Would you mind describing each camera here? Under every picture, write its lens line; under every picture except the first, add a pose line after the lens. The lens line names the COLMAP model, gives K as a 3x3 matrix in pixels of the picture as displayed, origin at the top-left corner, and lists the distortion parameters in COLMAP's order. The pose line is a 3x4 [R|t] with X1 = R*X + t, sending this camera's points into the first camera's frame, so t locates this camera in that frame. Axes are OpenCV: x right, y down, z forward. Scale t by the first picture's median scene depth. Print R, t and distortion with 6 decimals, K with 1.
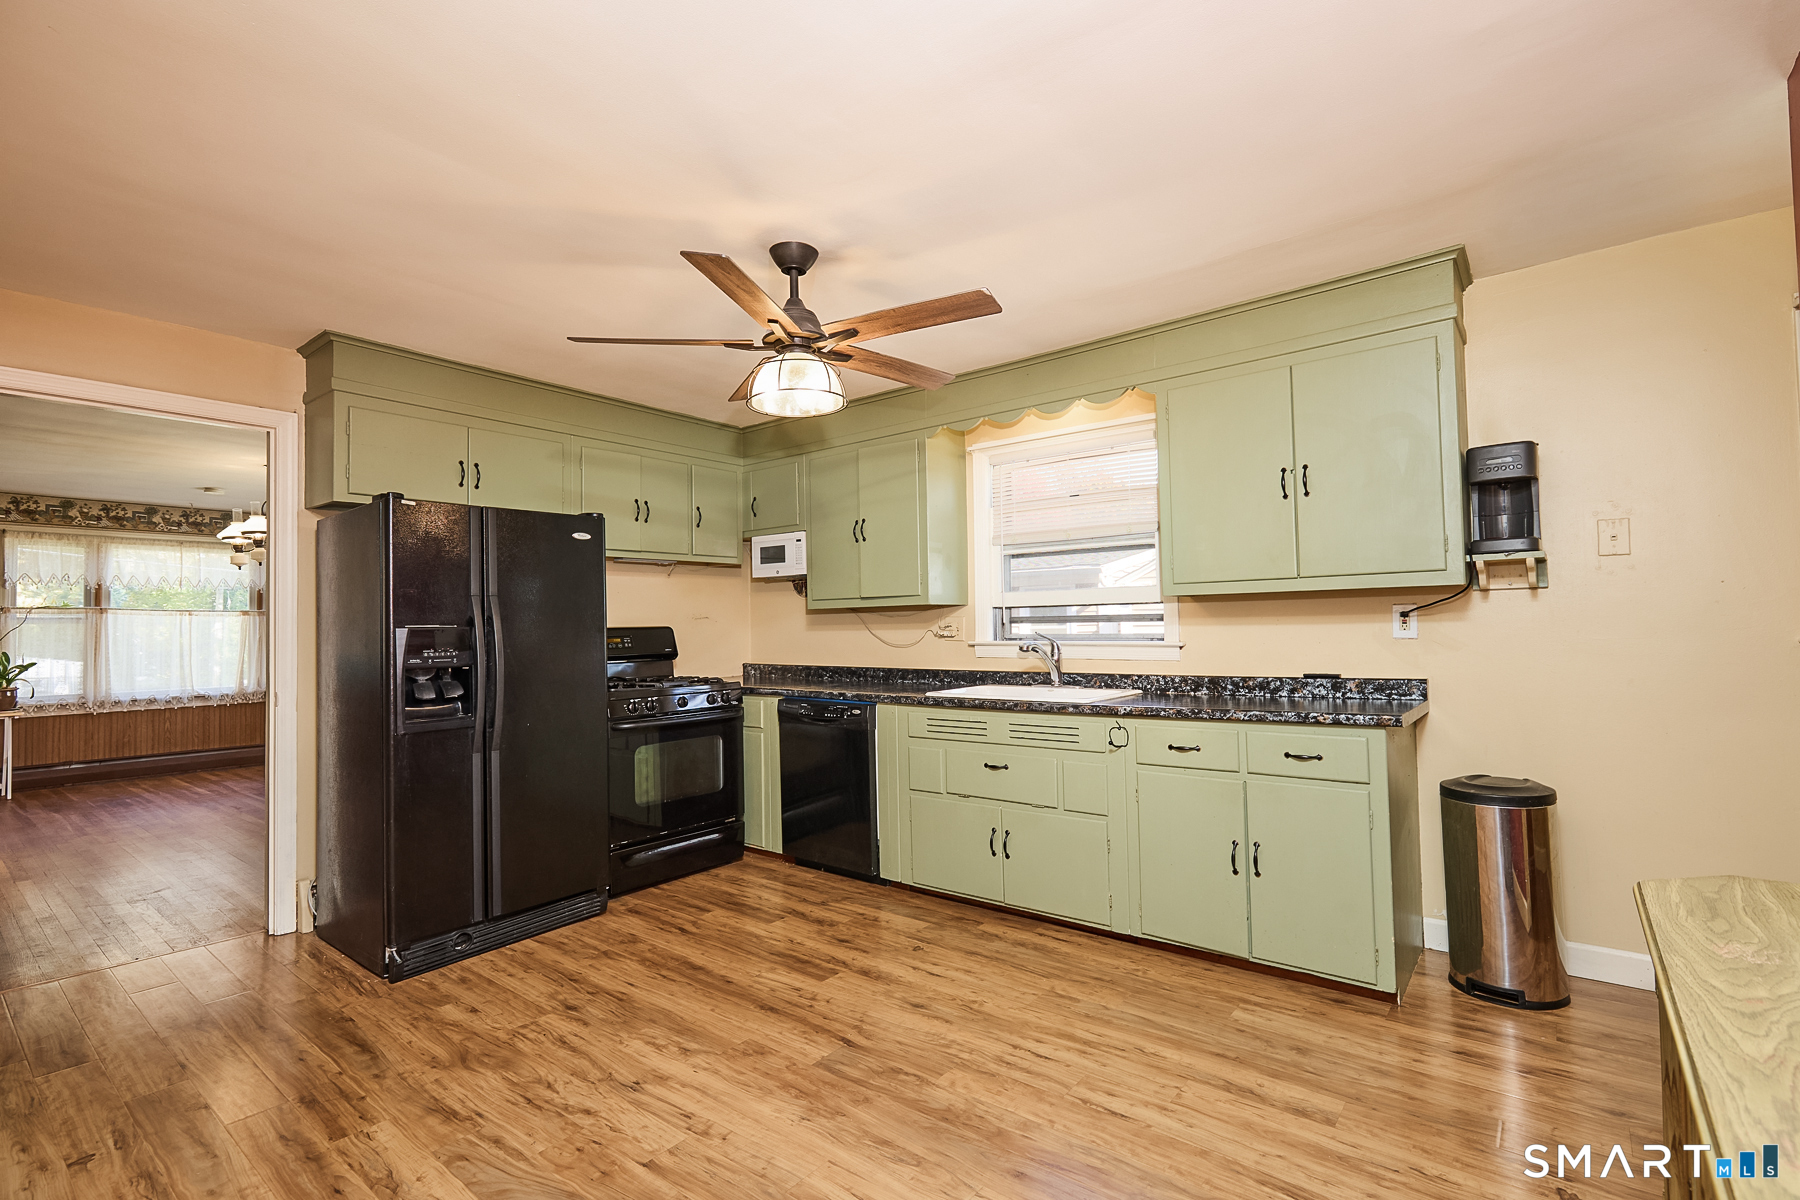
lens RADIAL K [[824.1, 0, 905.2], [0, 824.1, 607.0], [0, 0, 1]] dist [0.004740, -0.001177]
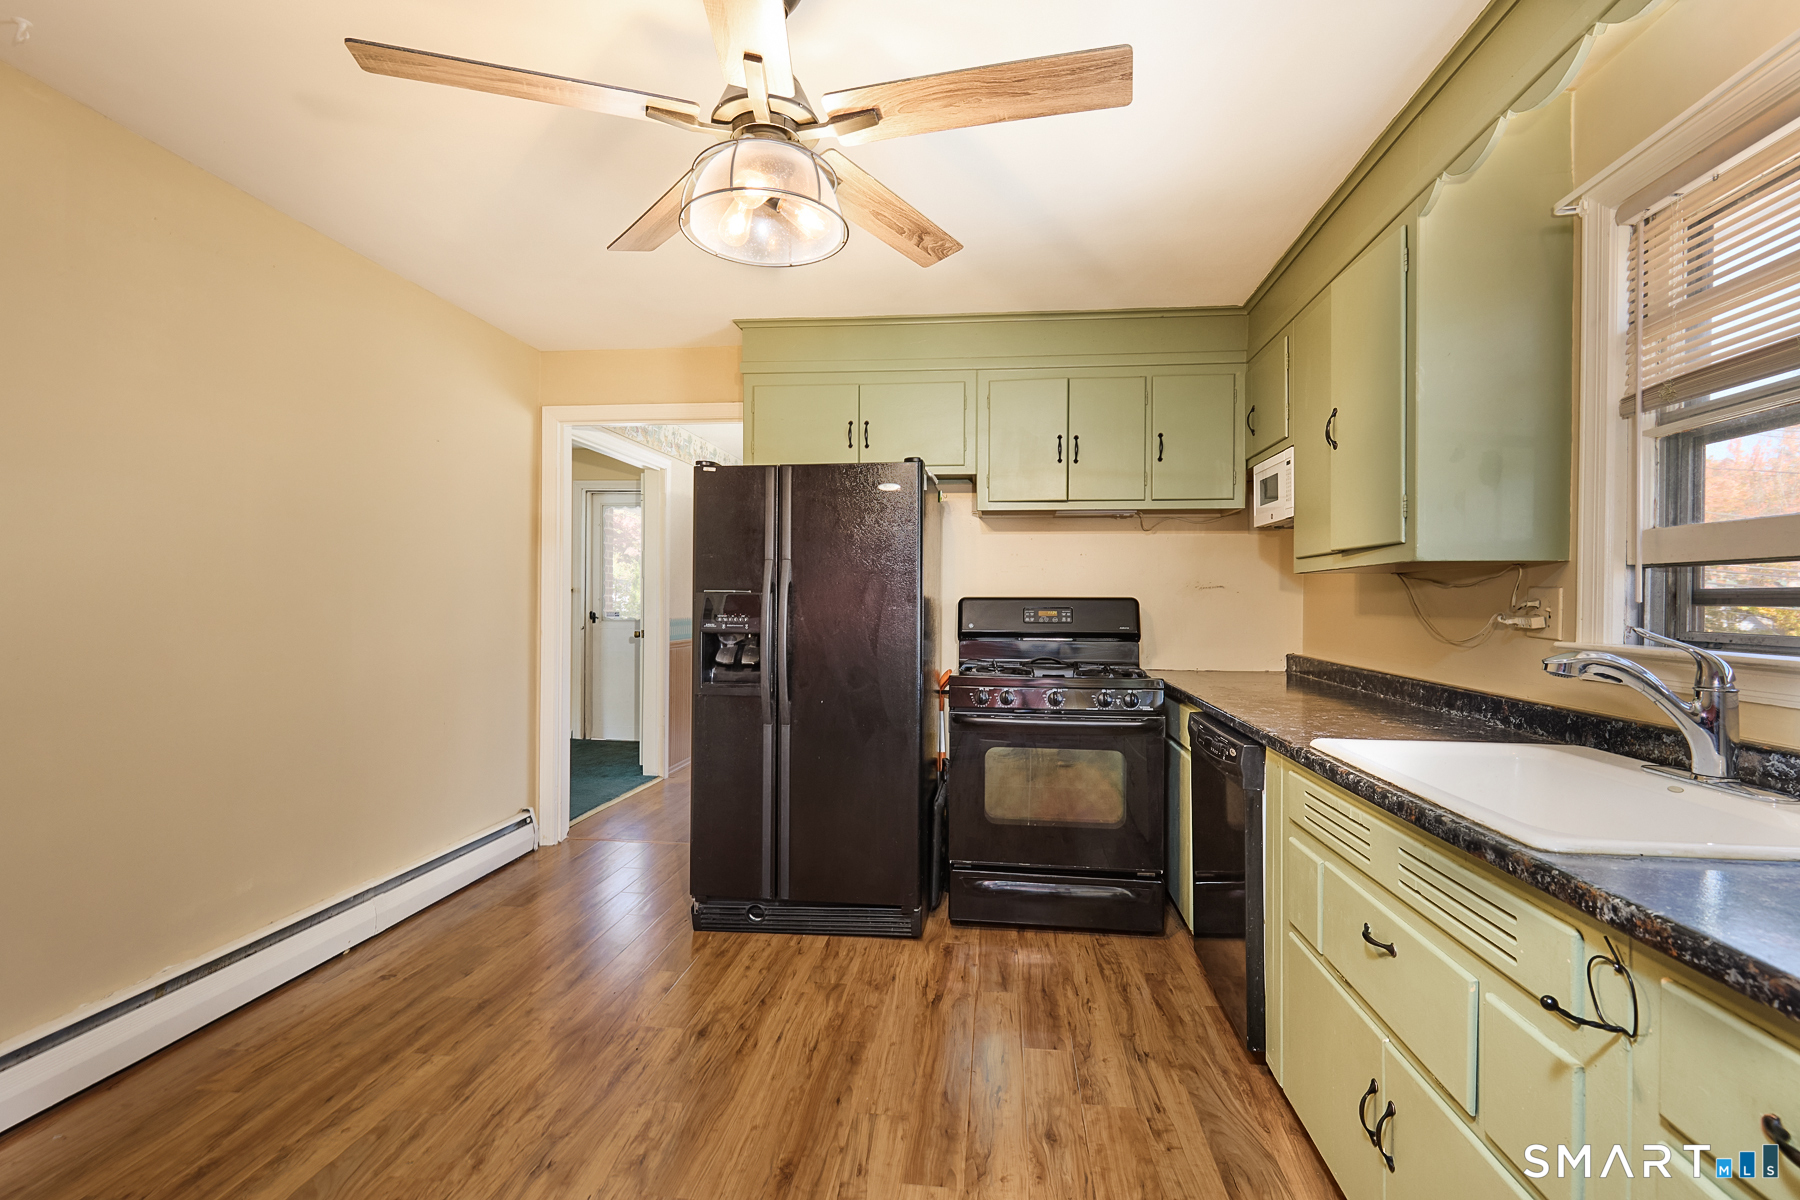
lens RADIAL K [[824.1, 0, 900.0], [0, 824.1, 602.6], [0, 0, 1]] dist [0.004740, -0.001177]
pose [[0.526595, 0.021269, -0.849850, 0.352421], [0.003103, 0.999632, 0.026940, 0.010234], [0.850110, -0.016823, 0.526336, 0.598821]]
